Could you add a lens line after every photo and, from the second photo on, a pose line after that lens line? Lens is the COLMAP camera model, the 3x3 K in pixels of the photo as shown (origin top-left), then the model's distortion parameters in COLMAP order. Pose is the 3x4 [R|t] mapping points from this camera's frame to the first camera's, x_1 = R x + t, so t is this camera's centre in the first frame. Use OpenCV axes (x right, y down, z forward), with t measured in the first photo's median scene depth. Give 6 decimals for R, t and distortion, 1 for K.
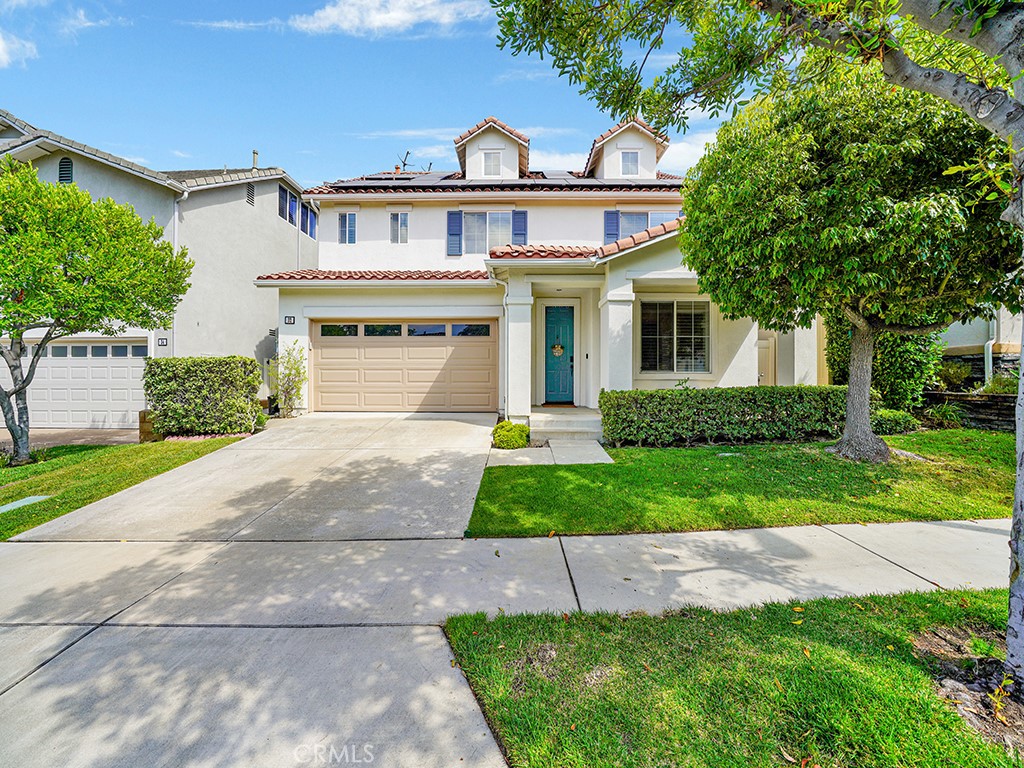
lens RADIAL K [[352.7, 0, 511.3], [0, 352.7, 376.3], [0, 0, 1]] dist [-0.013088, 0.000773]
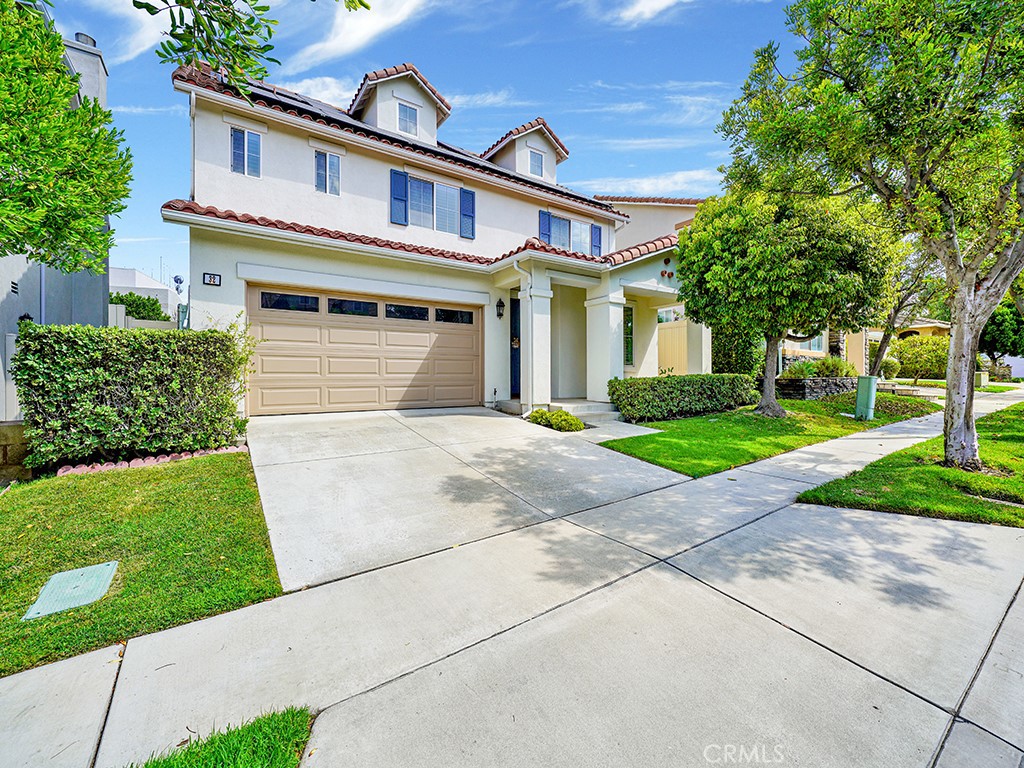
lens RADIAL K [[416.0, 0, 517.3], [0, 416.0, 377.7], [0, 0, 1]] dist [-0.002650, -0.001001]
pose [[0.820897, -0.005383, 0.571051, -0.767284], [0.003845, 0.999985, 0.003899, 0.029920], [-0.571064, -0.001005, 0.820905, 0.039323]]
